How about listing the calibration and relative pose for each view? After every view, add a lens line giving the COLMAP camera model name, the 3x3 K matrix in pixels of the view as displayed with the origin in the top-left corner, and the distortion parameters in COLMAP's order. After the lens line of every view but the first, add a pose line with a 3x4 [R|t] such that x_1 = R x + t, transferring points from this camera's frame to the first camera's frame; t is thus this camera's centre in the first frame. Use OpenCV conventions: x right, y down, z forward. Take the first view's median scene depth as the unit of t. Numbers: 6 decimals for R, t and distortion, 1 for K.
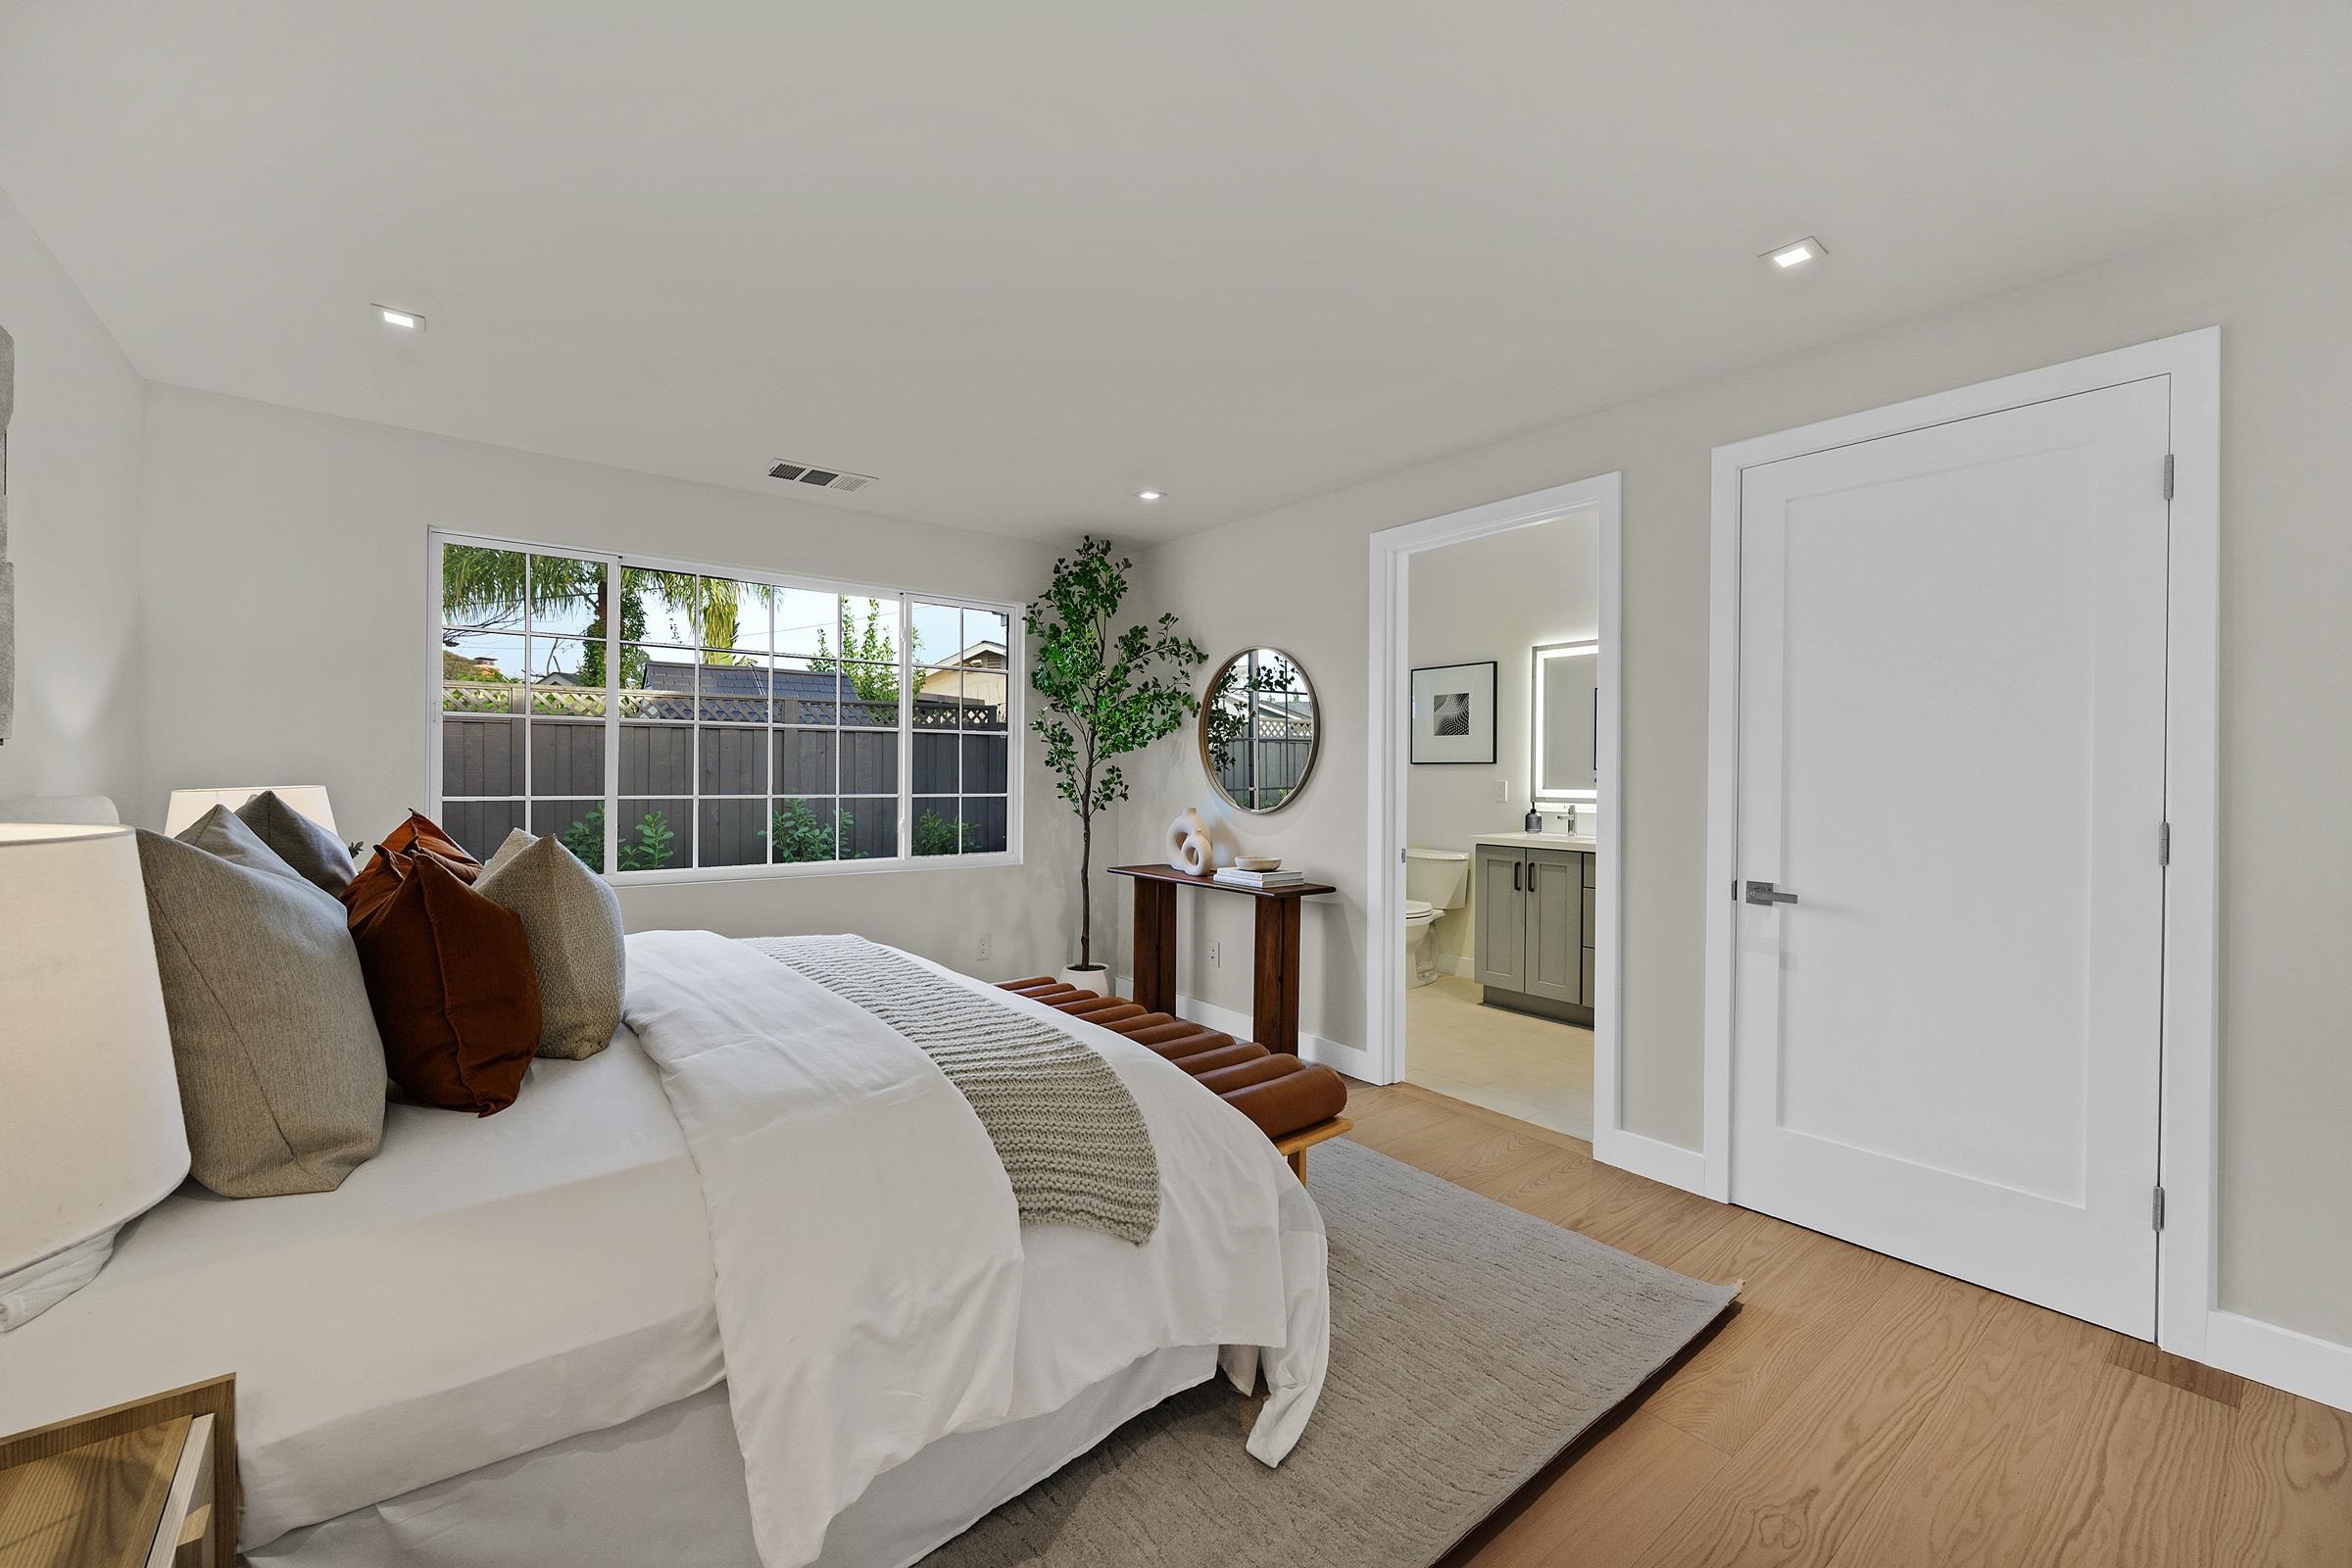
lens RADIAL K [[936.5, 0, 1168.9], [0, 936.5, 787.0], [0, 0, 1]] dist [-0.006025, -0.000328]
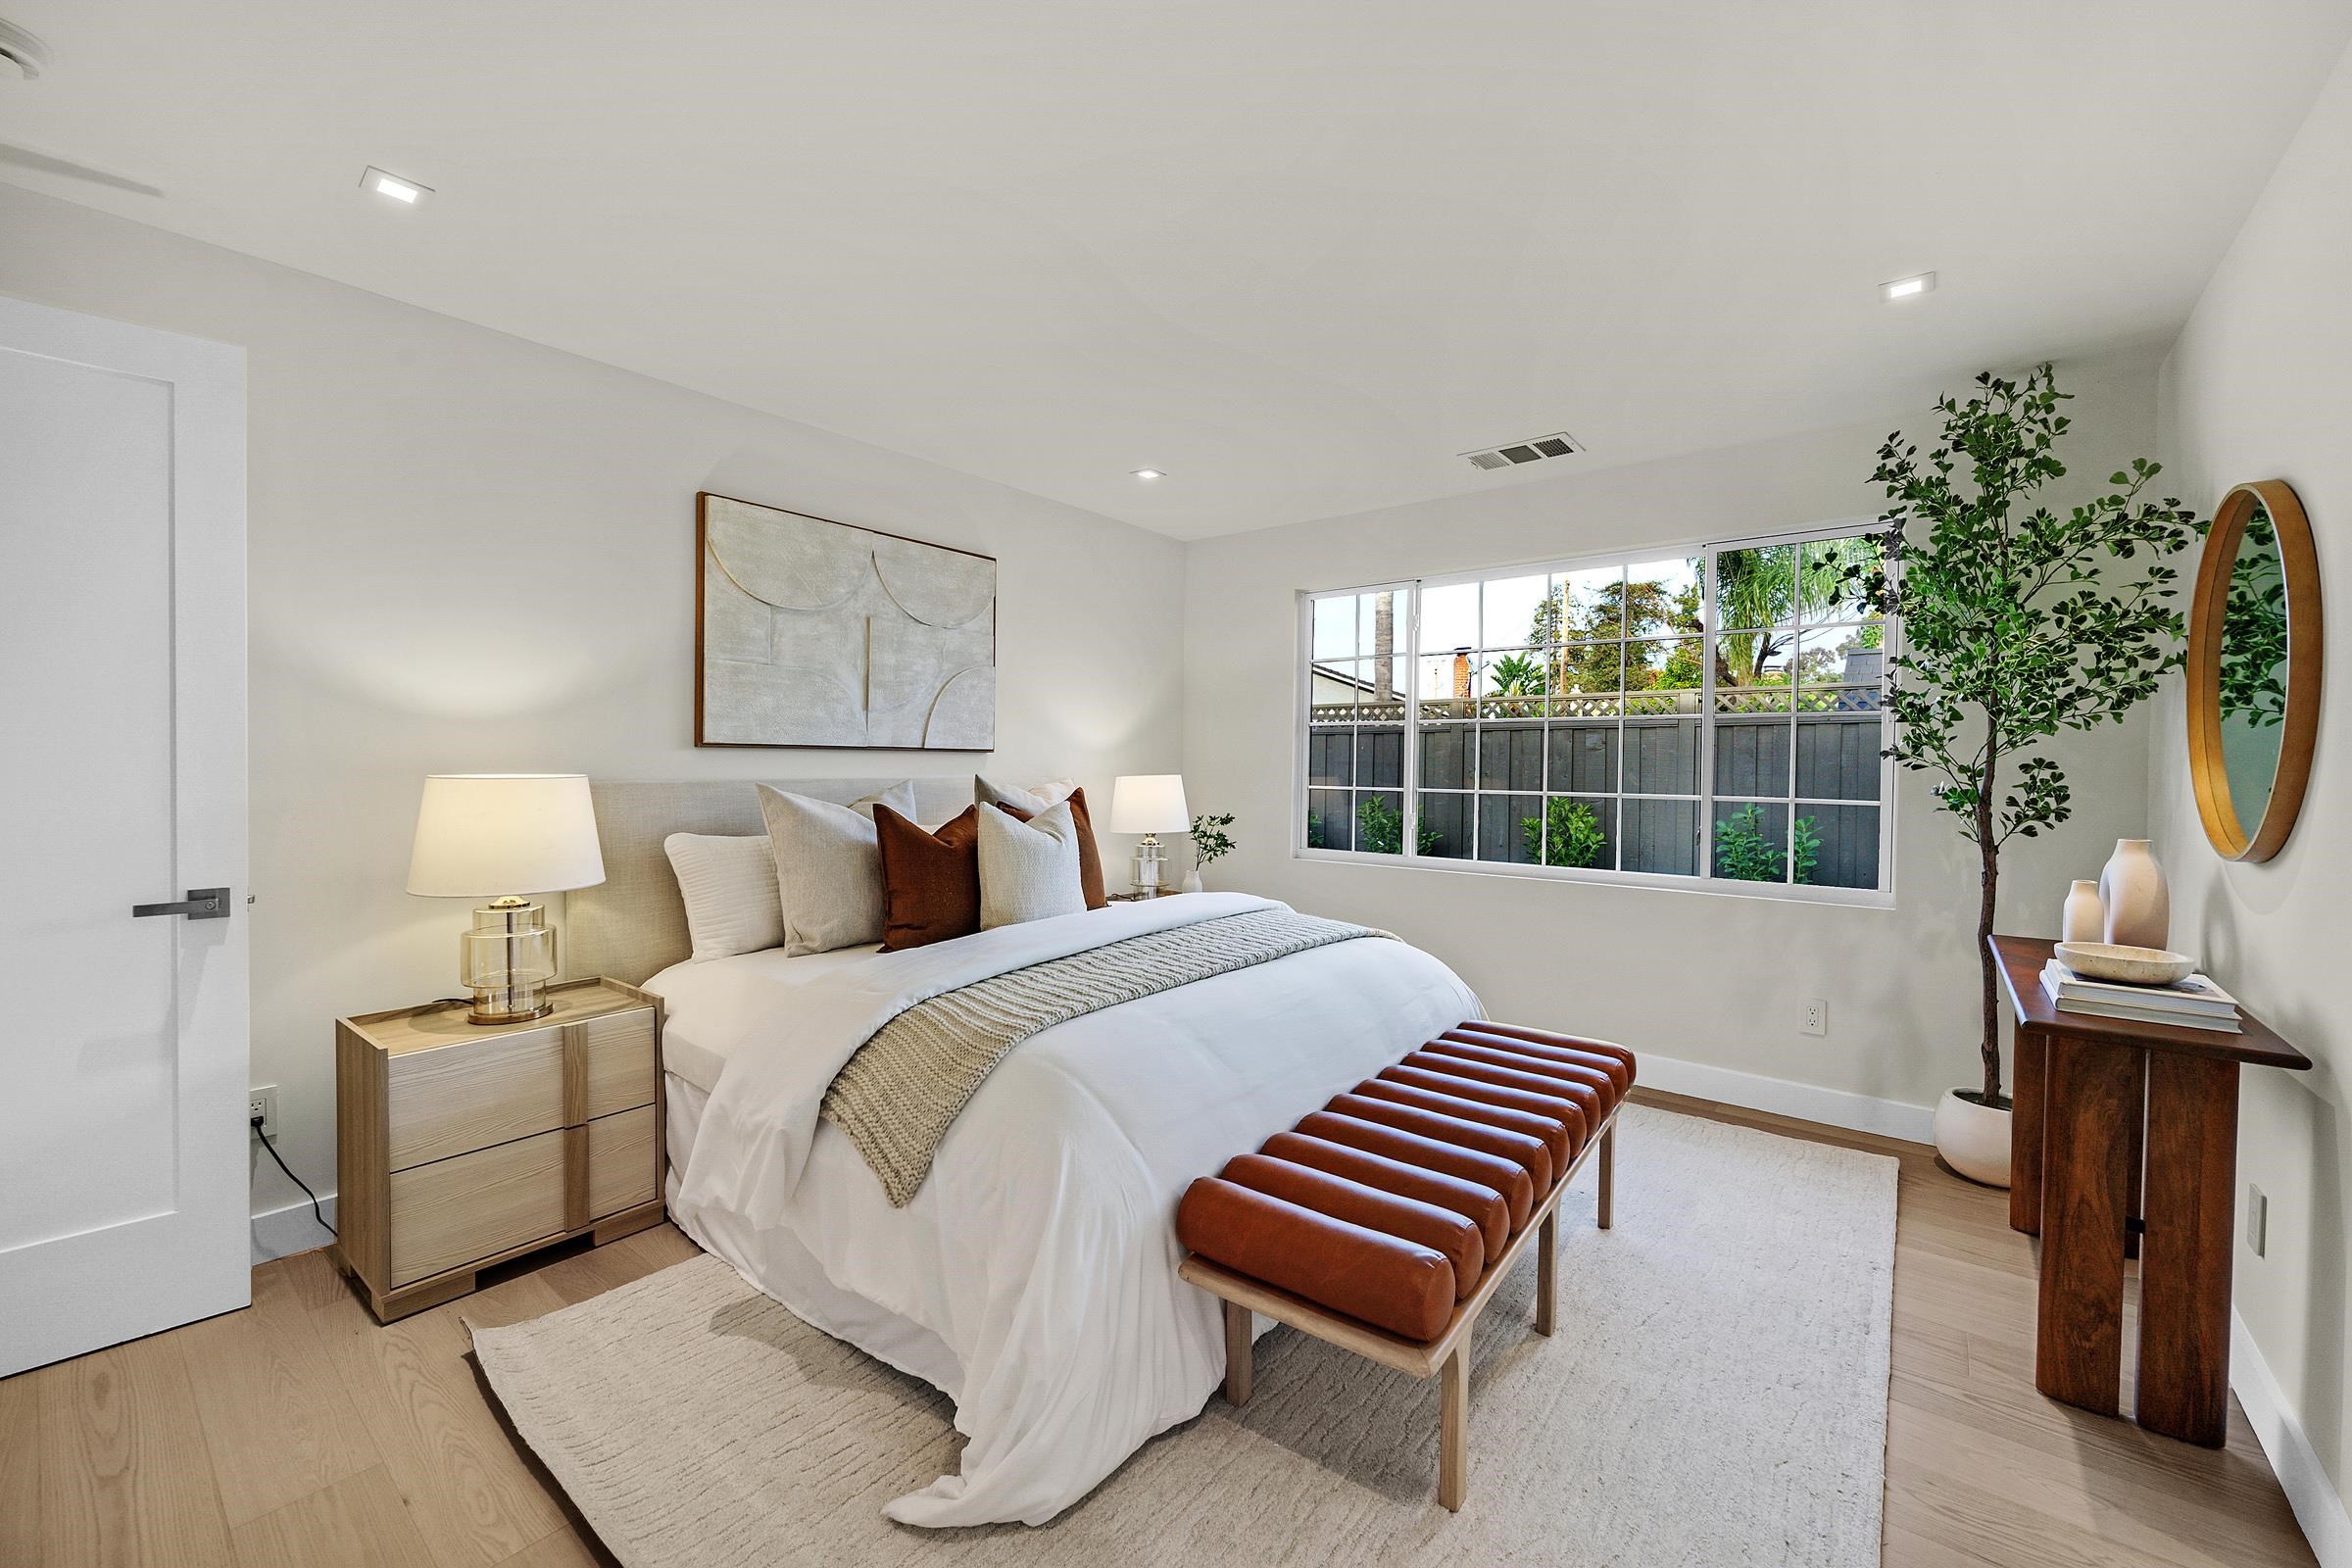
lens RADIAL K [[936.5, 0, 1157.9], [0, 936.5, 768.7], [0, 0, 1]] dist [-0.006025, -0.000328]
pose [[0.220406, 0.001395, -0.975407, 0.374145], [-0.023597, 0.999714, -0.003902, -0.001832], [0.975123, 0.023877, 0.220376, 0.365612]]
